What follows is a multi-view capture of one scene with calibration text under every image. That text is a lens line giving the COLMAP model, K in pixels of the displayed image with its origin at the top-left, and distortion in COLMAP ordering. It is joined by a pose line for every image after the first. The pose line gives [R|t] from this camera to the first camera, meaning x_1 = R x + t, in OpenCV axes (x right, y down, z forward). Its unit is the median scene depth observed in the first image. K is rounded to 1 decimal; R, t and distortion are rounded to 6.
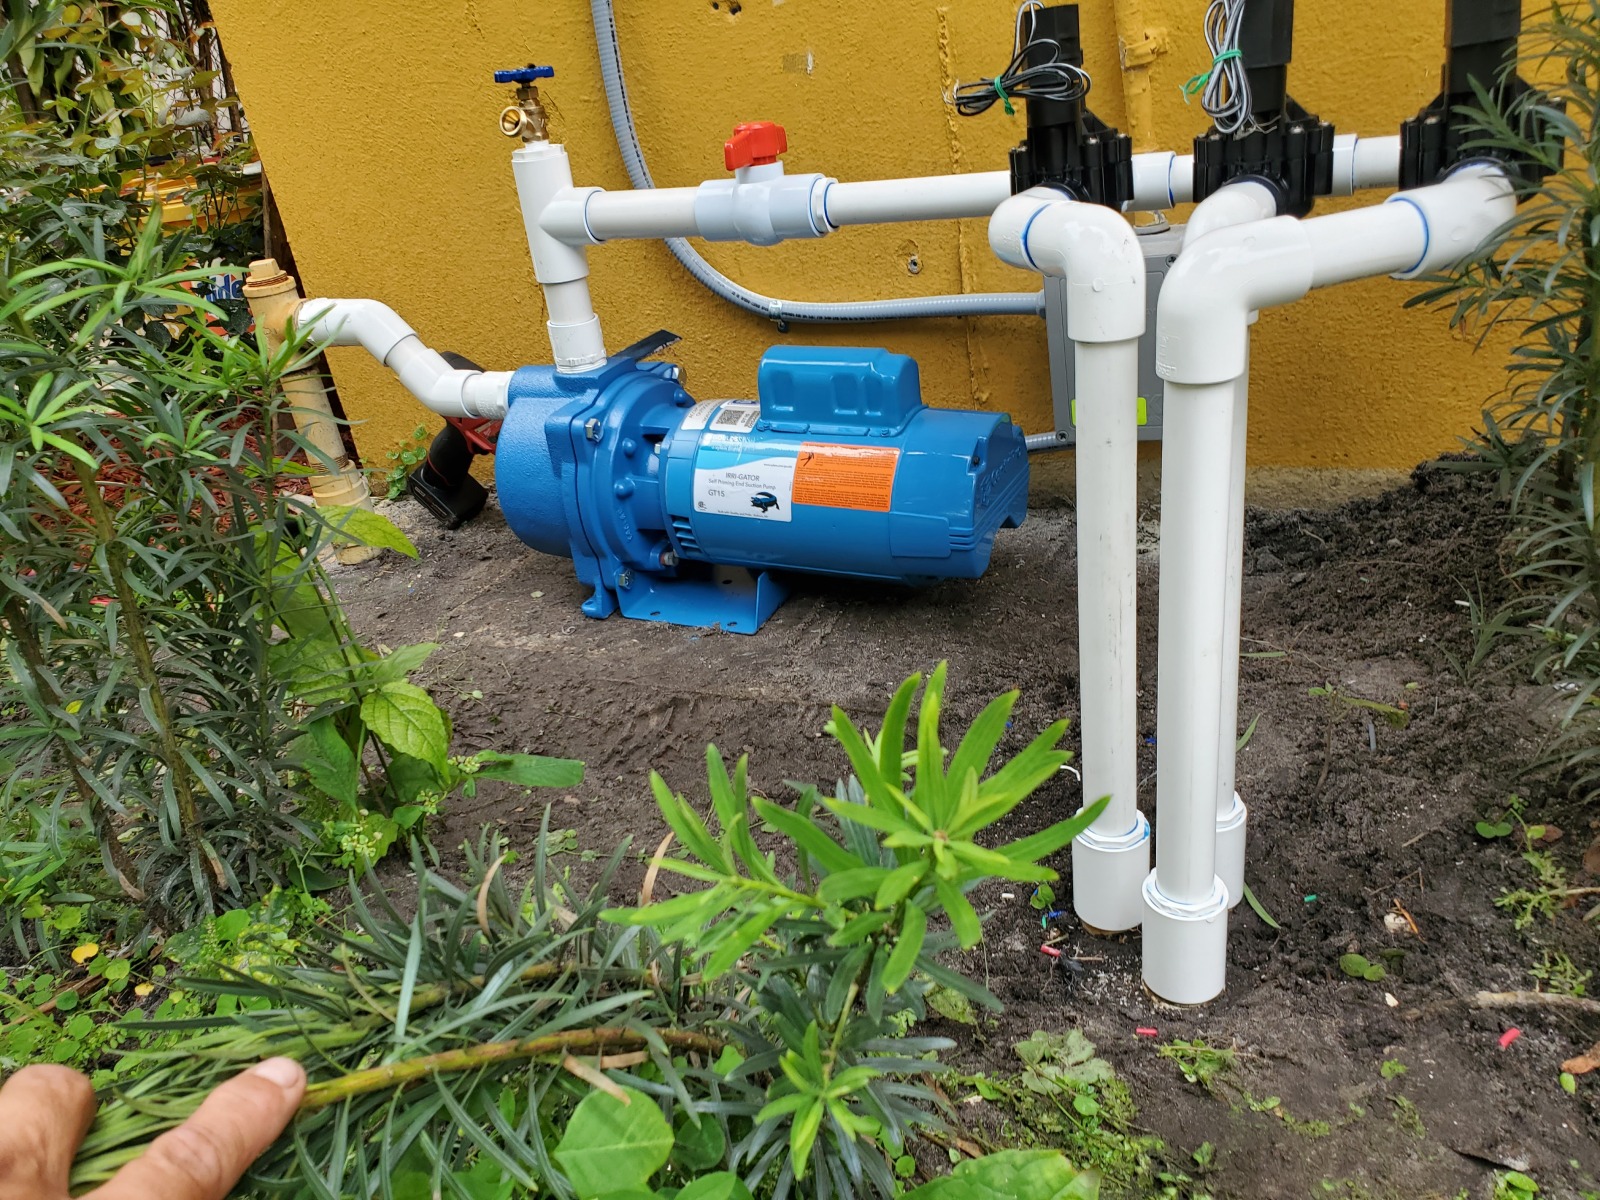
lens RADIAL K [[1219.9, 0, 851.4], [0, 1219.9, 623.3], [0, 0, 1]] dist [0.118492, -0.204880]
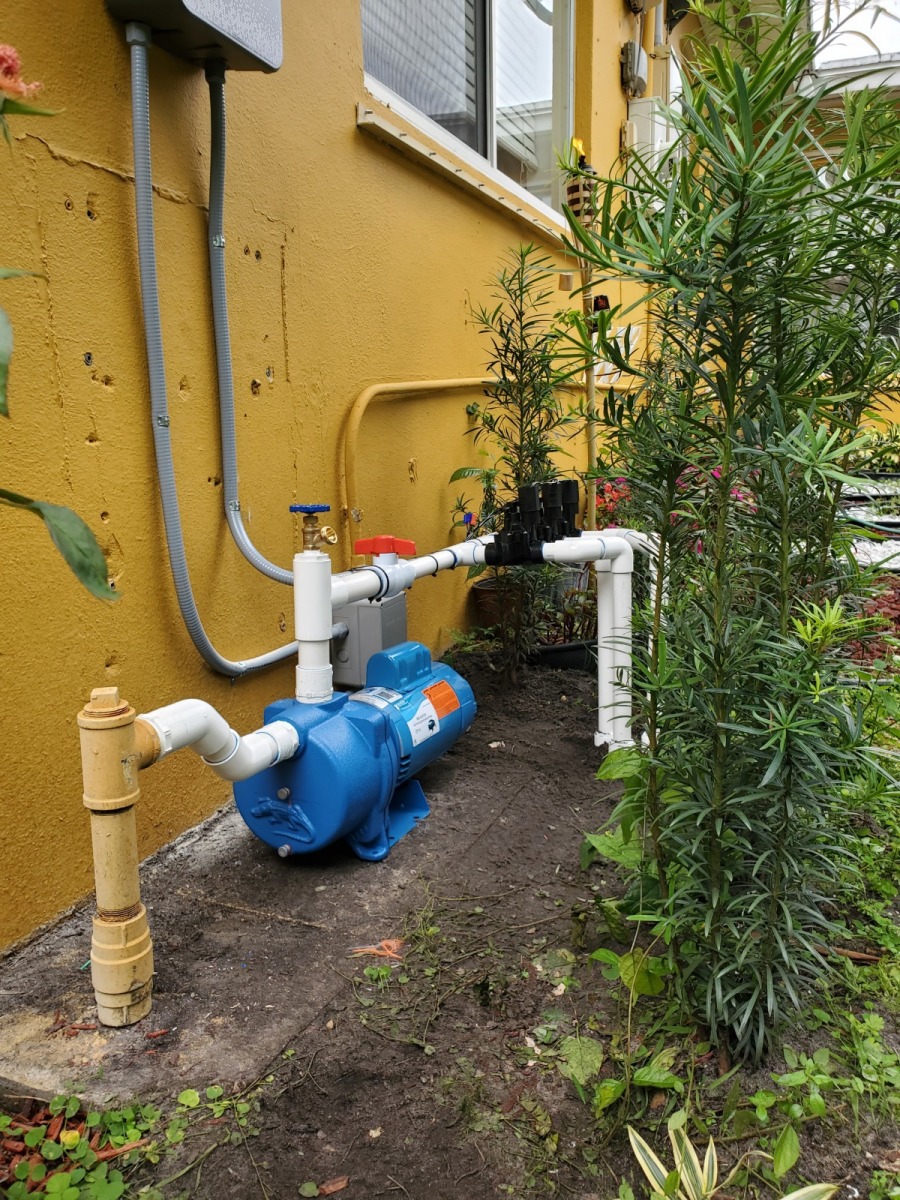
lens RADIAL K [[912.7, 0, 450.0], [0, 912.7, 600.0], [0, 0, 1]] dist [0.010772, -0.001797]
pose [[-0.062484, -0.040424, 0.997227, -1.345046], [0.467749, 0.881465, 0.065040, -0.326534], [-0.881650, 0.470515, -0.036169, 0.911247]]
